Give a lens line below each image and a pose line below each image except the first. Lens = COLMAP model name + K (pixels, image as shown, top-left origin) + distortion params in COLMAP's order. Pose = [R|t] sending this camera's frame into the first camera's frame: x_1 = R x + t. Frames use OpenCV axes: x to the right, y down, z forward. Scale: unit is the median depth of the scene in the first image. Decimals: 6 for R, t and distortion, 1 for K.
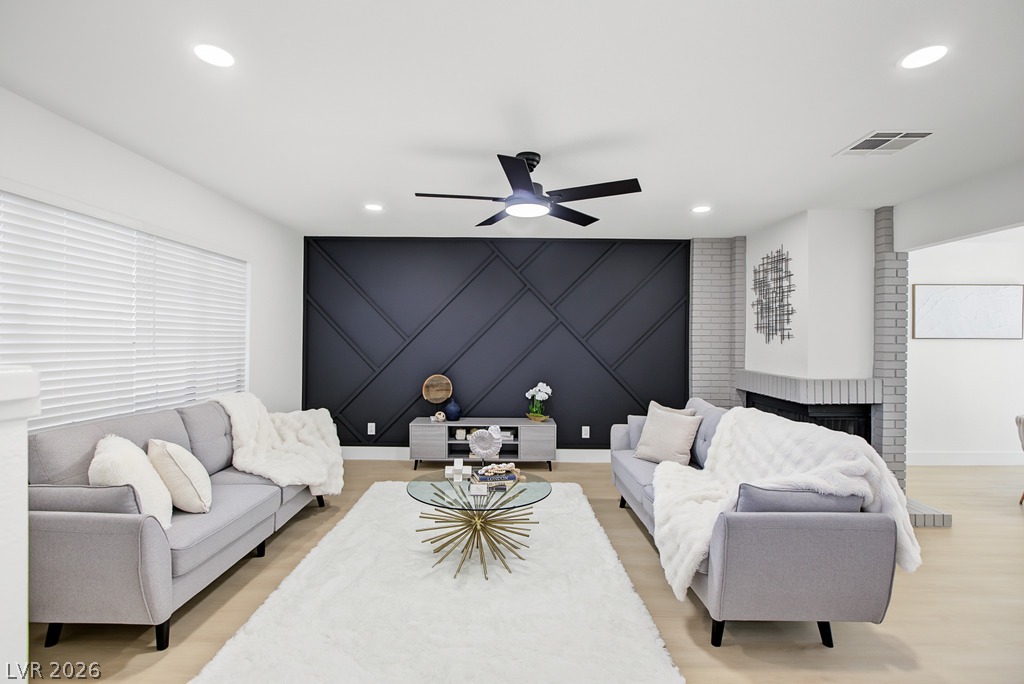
lens RADIAL K [[465.8, 0, 512.2], [0, 465.8, 339.1], [0, 0, 1]] dist [-0.009333, 0.003694]
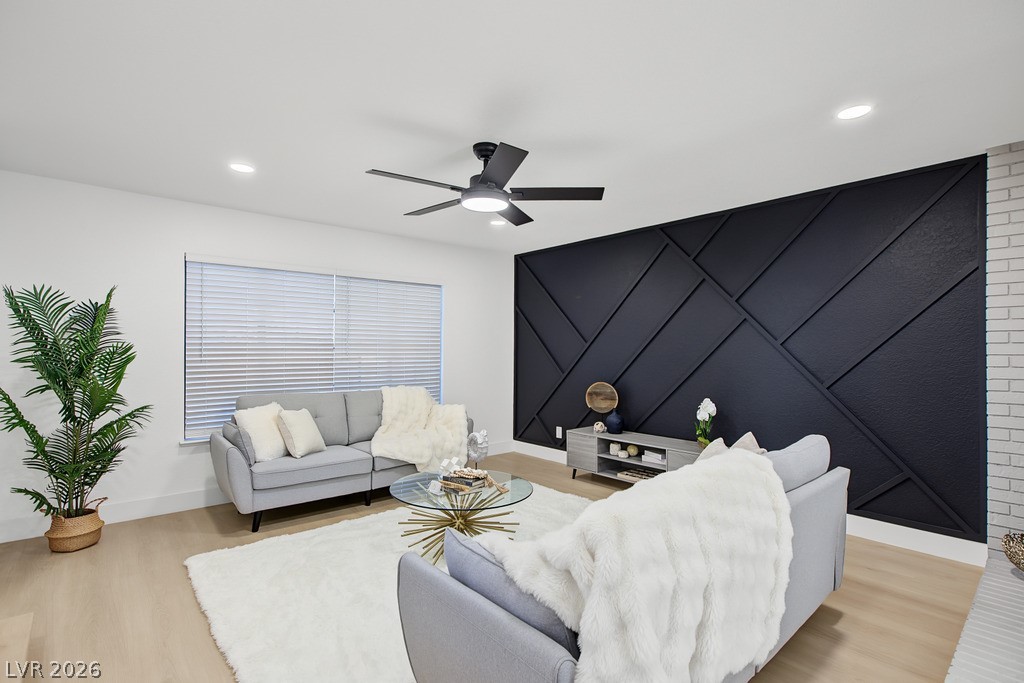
lens RADIAL K [[490.4, 0, 513.1], [0, 490.4, 345.9], [0, 0, 1]] dist [-0.019153, -0.000201]
pose [[0.650245, -0.013222, -0.759609, 0.472856], [0.010328, 0.999910, -0.008564, 0.010183], [0.759654, -0.002276, 0.650323, 0.229778]]
